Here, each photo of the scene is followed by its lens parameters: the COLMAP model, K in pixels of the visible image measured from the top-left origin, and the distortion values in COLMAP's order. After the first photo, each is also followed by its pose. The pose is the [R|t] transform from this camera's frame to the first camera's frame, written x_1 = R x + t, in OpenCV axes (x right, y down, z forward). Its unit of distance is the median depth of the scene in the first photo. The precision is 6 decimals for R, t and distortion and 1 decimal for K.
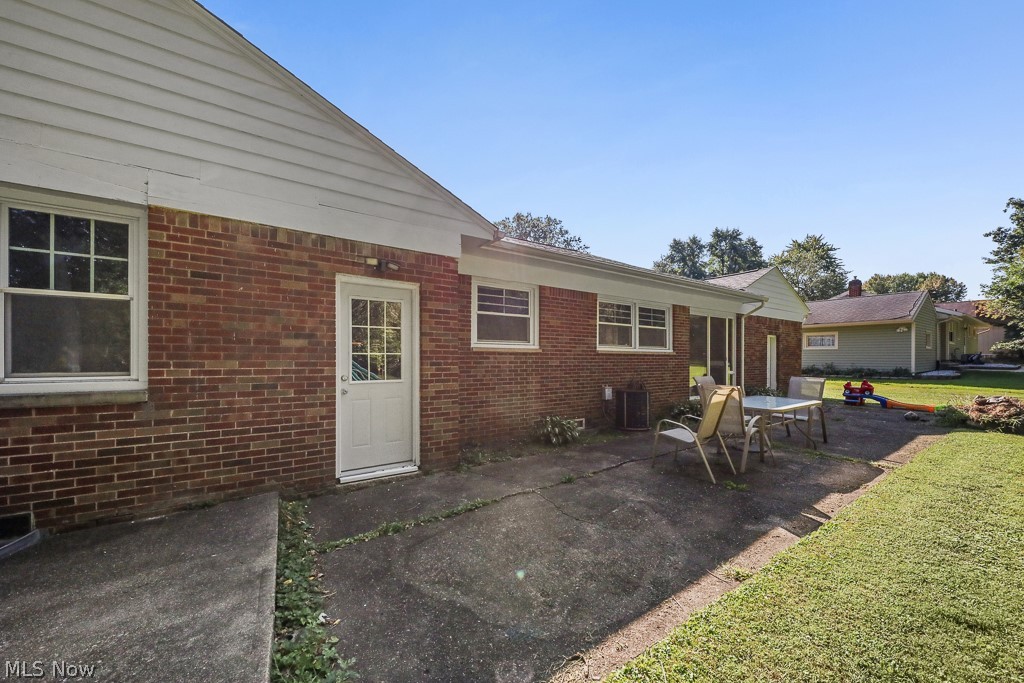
lens RADIAL K [[378.4, 0, 512.3], [0, 378.4, 353.9], [0, 0, 1]] dist [-0.001007, -0.000105]
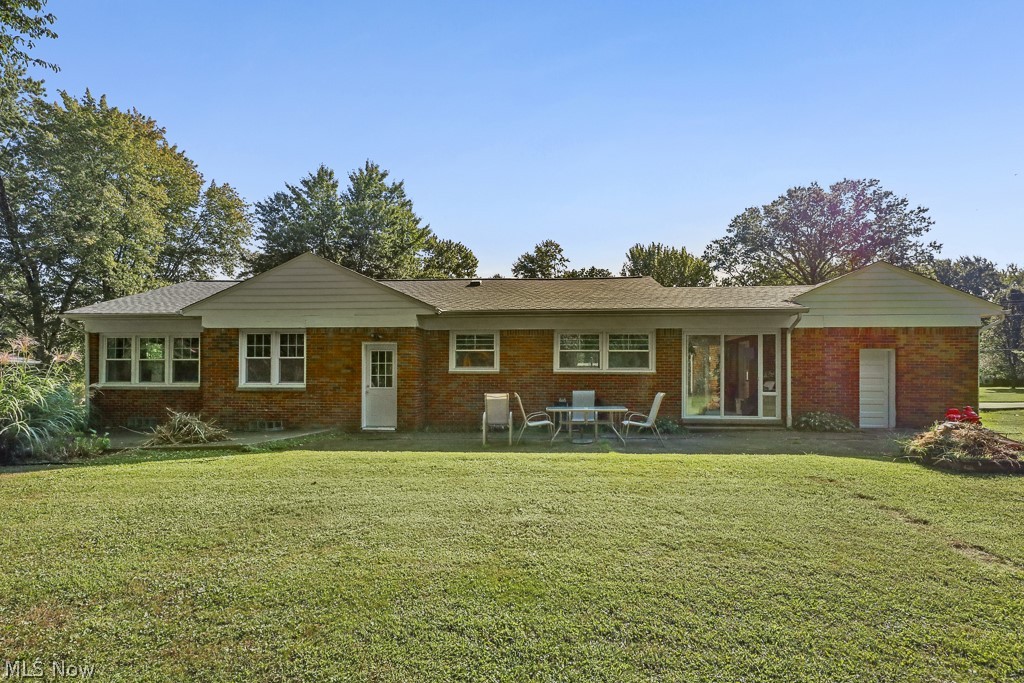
lens RADIAL K [[467.7, 0, 511.9], [0, 467.7, 376.8], [0, 0, 1]] dist [0.004009, 0.000275]
pose [[0.769731, -0.013392, -0.638228, 1.034148], [0.006177, 0.999889, -0.013531, 0.026200], [0.638339, 0.006472, 0.769728, -0.322645]]
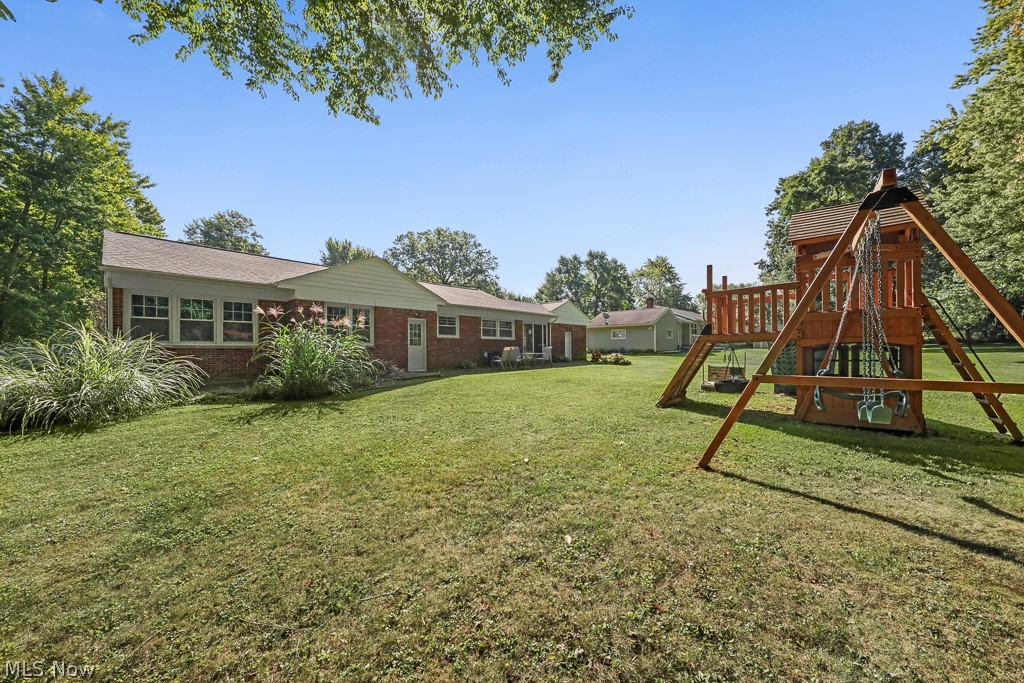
lens RADIAL K [[378.4, 0, 512.3], [0, 378.4, 353.9], [0, 0, 1]] dist [-0.001007, -0.000105]
pose [[0.976601, -0.011160, 0.214772, -0.120796], [0.007107, 0.999782, 0.019633, 0.043770], [-0.214944, -0.017647, 0.976467, -1.459677]]
